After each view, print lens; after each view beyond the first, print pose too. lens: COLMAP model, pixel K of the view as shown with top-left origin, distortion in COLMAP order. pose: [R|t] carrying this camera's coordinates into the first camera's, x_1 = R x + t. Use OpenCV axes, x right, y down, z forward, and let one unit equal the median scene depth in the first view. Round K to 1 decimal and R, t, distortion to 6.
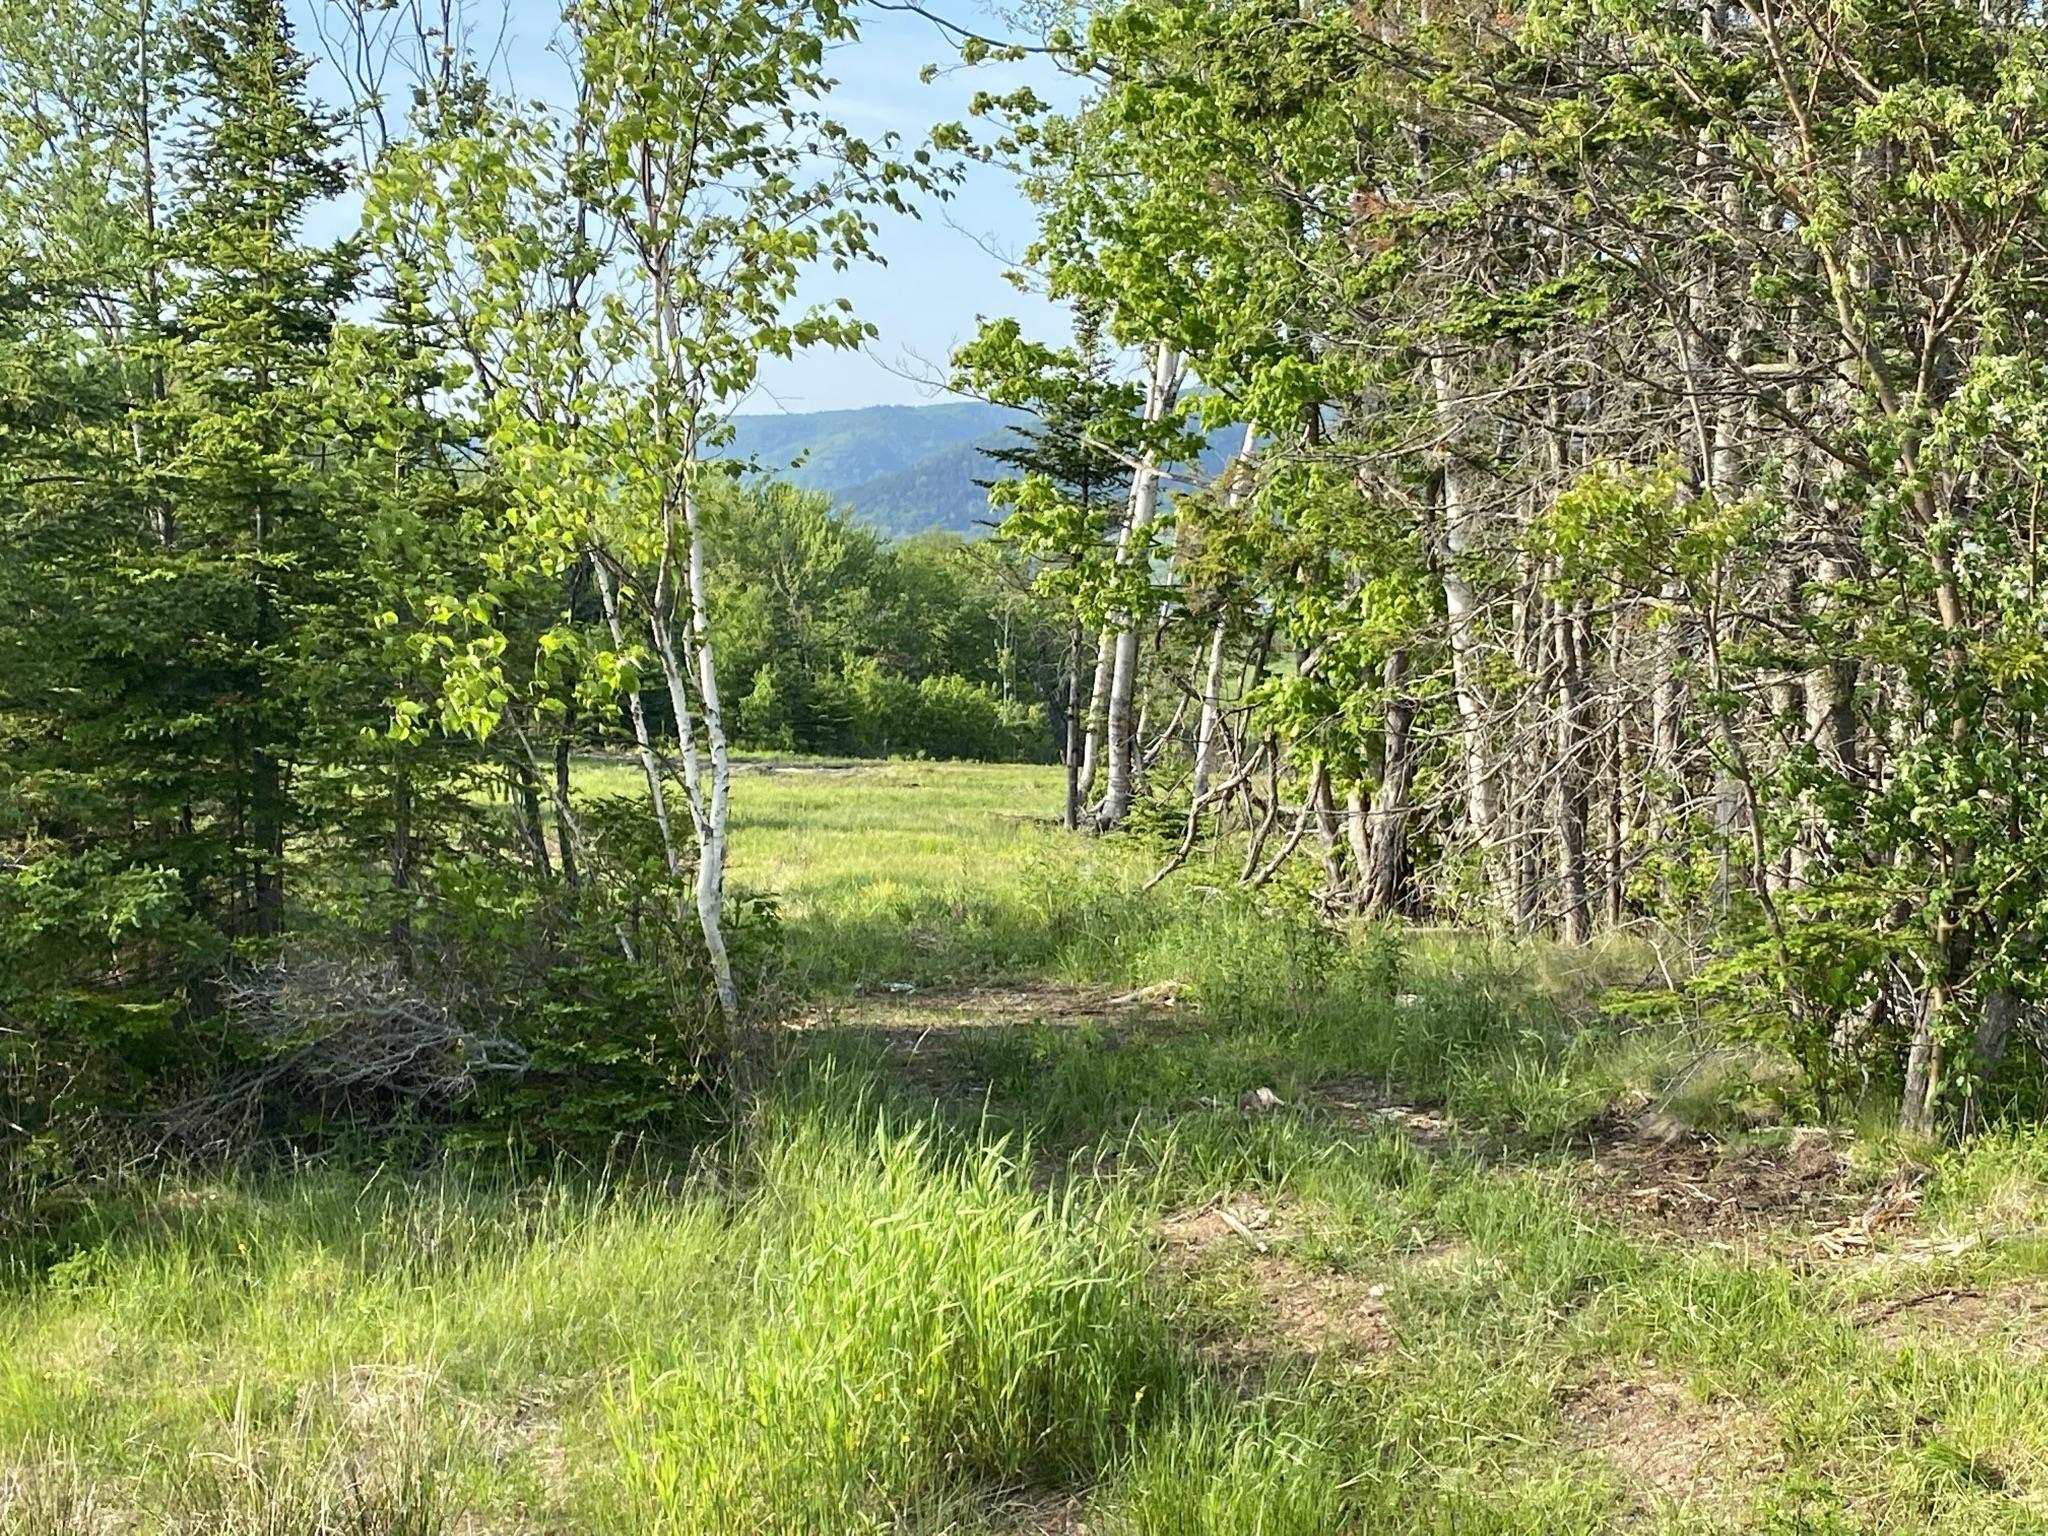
lens RADIAL K [[3091.7, 0, 1025.1], [0, 3091.7, 770.3], [0, 0, 1]] dist [0.099509, 0.000000]
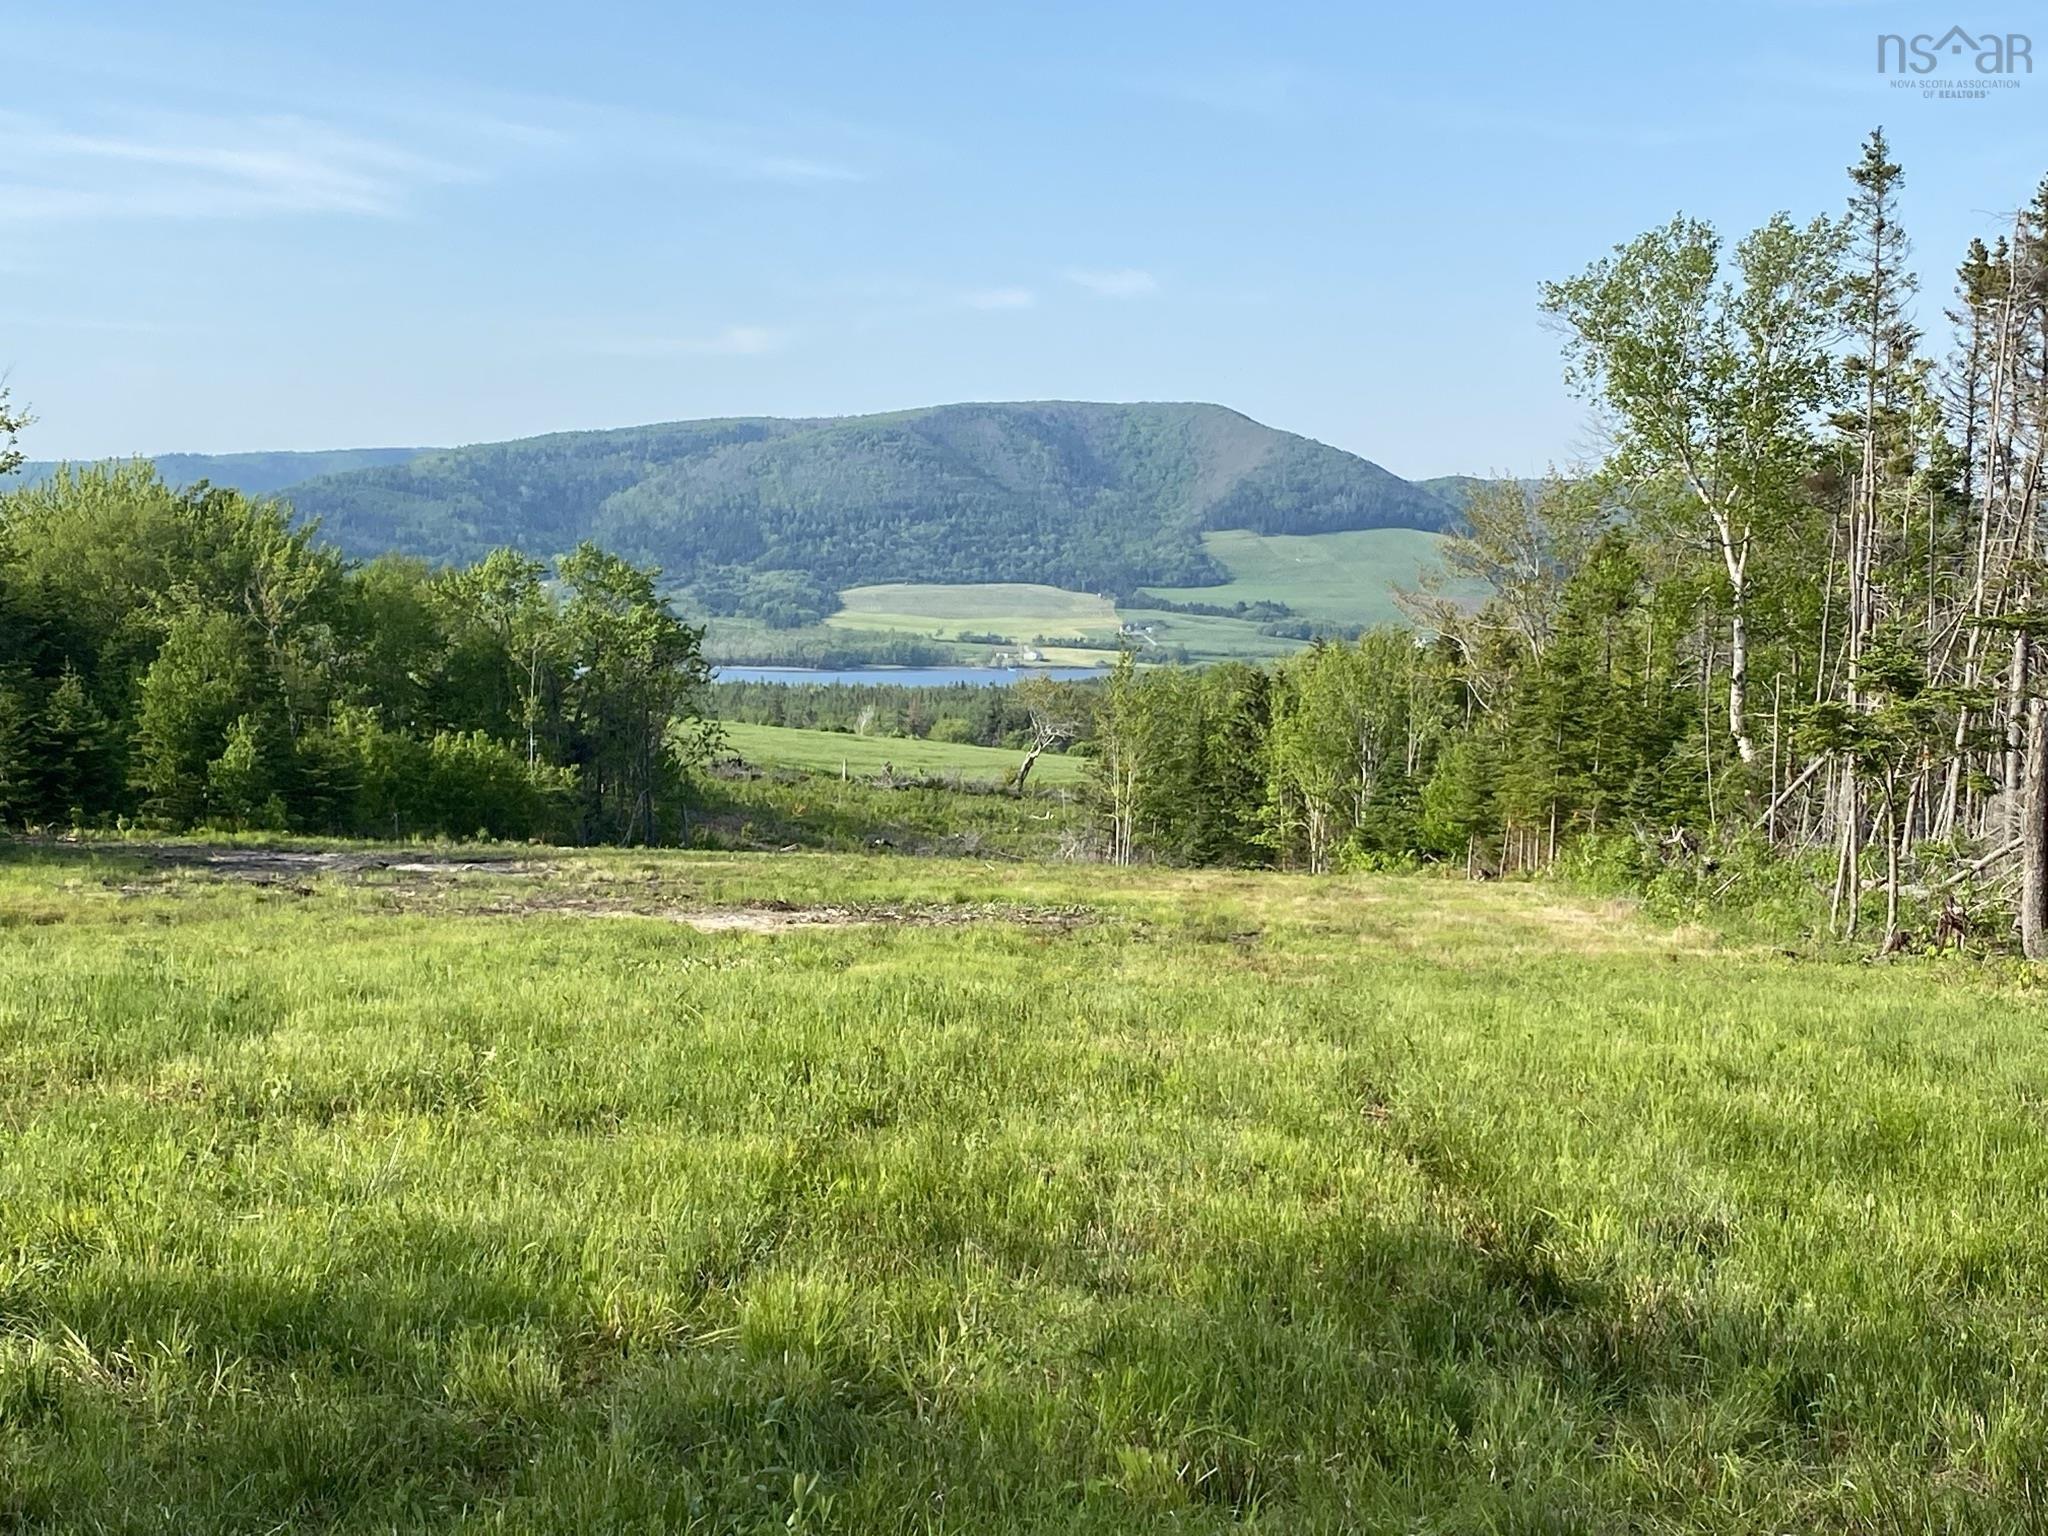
lens RADIAL K [[3091.7, 0, 1040.4], [0, 3091.7, 764.2], [0, 0, 1]] dist [0.099509, 0.000000]
pose [[0.974018, -0.007936, 0.226333, -0.060371], [0.012763, 0.999721, -0.019870, -0.004435], [-0.226112, 0.022243, 0.973847, 0.193971]]
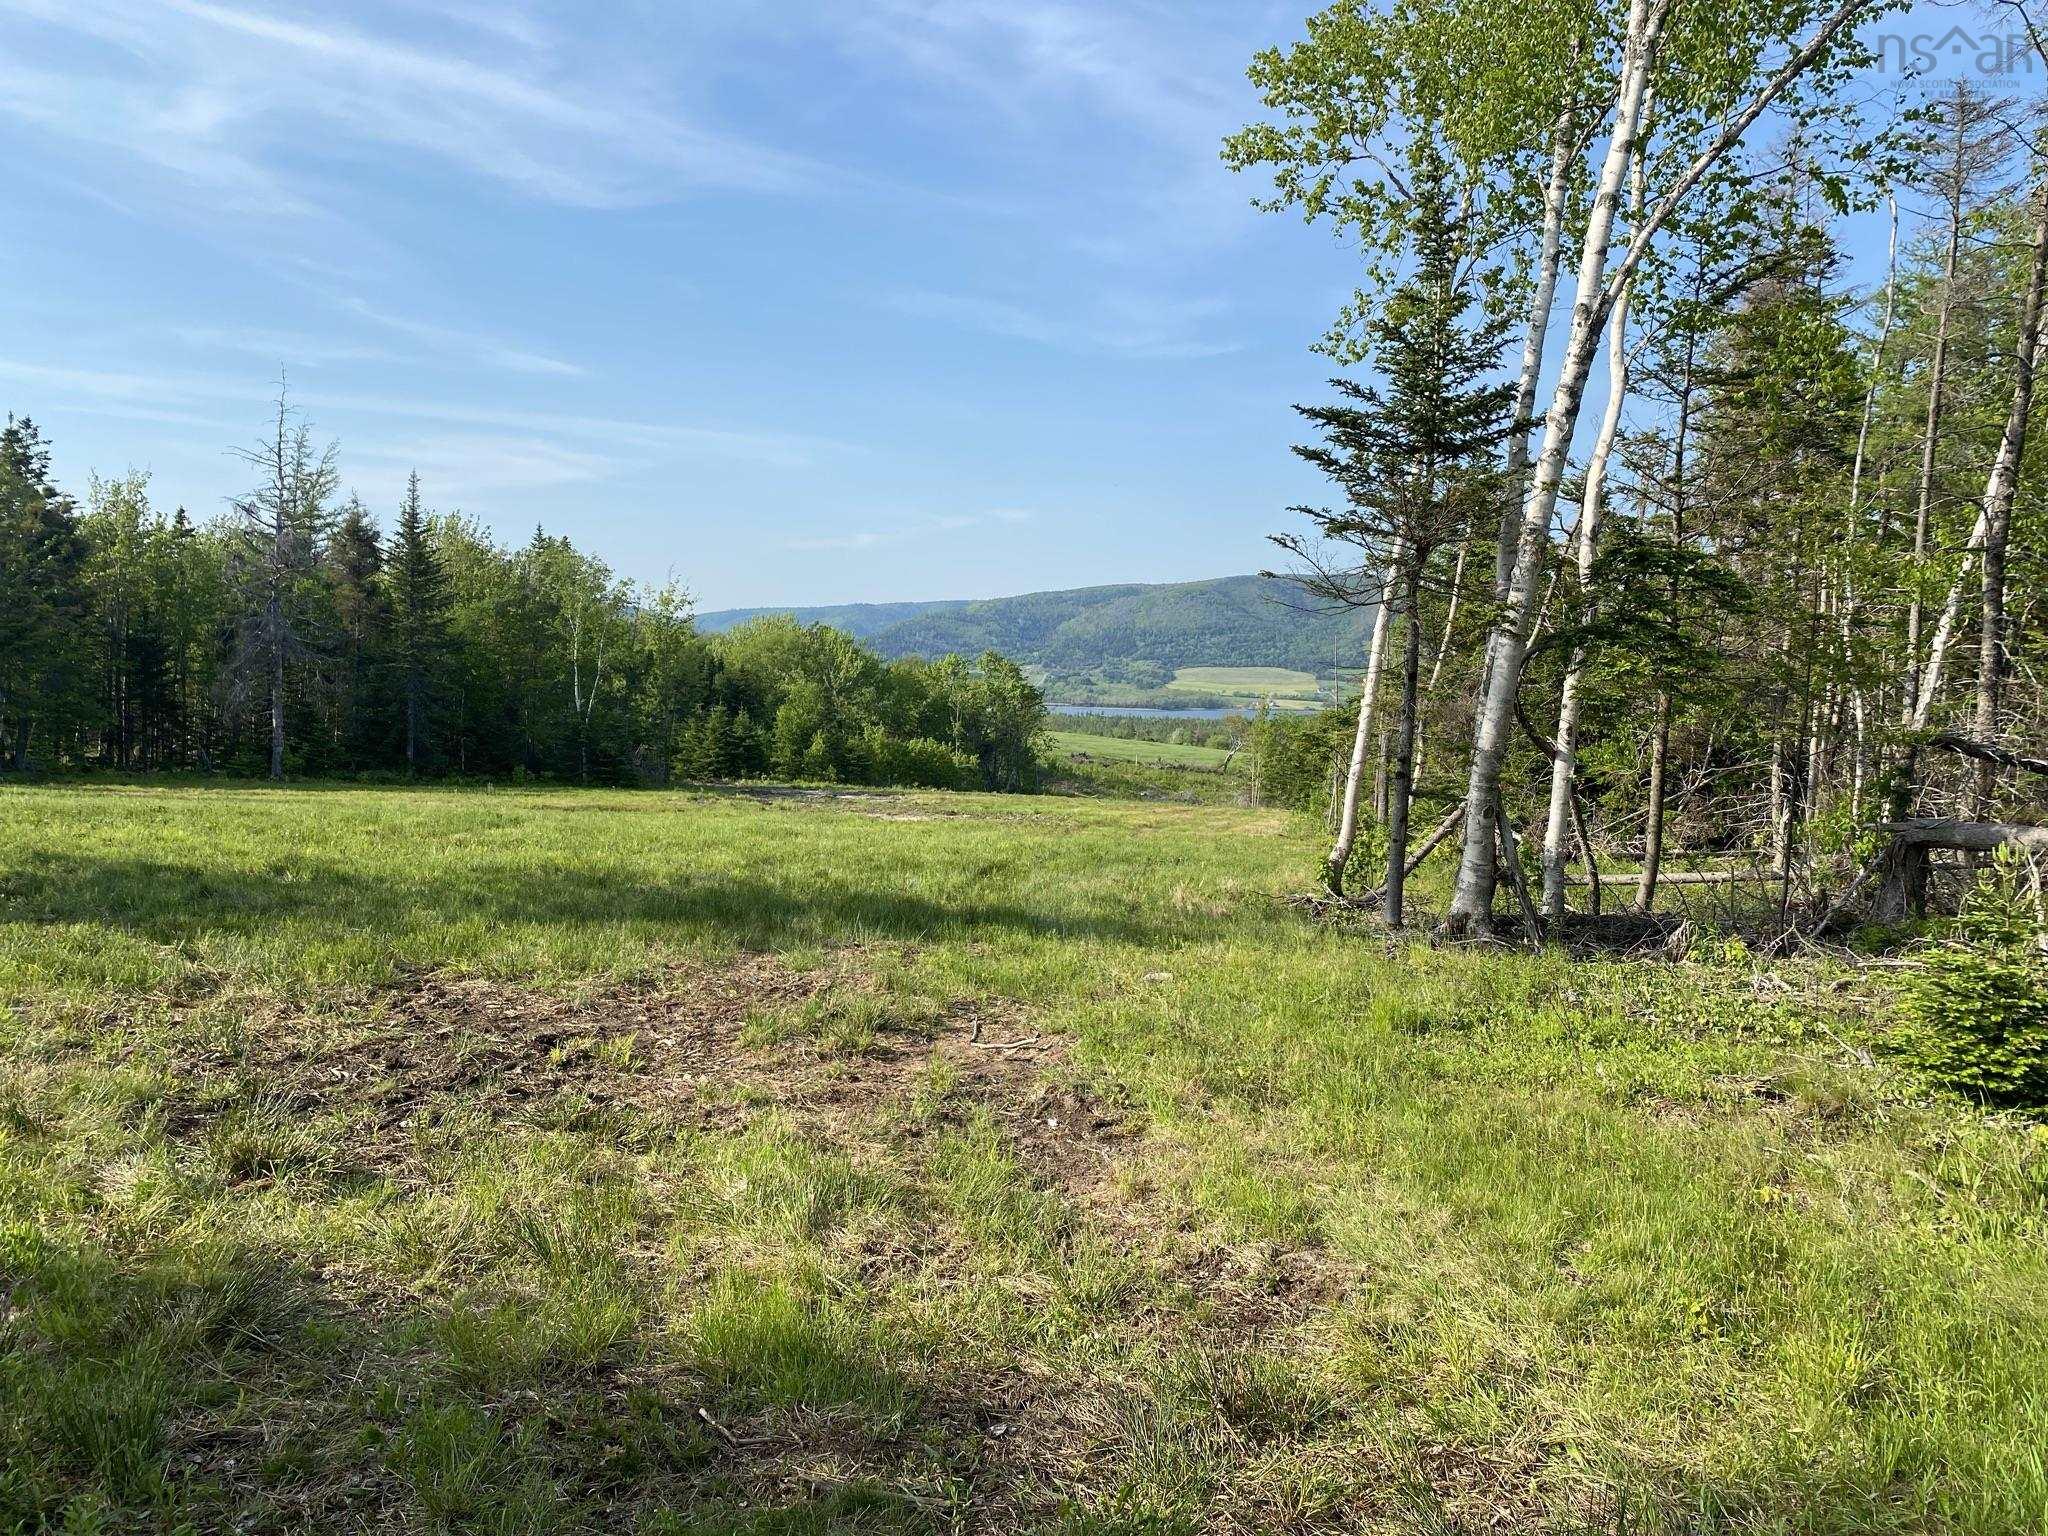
lens RADIAL K [[1546.4, 0, 1013.2], [0, 1546.4, 774.0], [0, 0, 1]] dist [0.103501, -0.000595]
pose [[0.998422, 0.006103, 0.055822, -0.023305], [-0.005589, 0.999941, -0.009350, -0.002854], [-0.055876, 0.009023, 0.998397, 0.141764]]
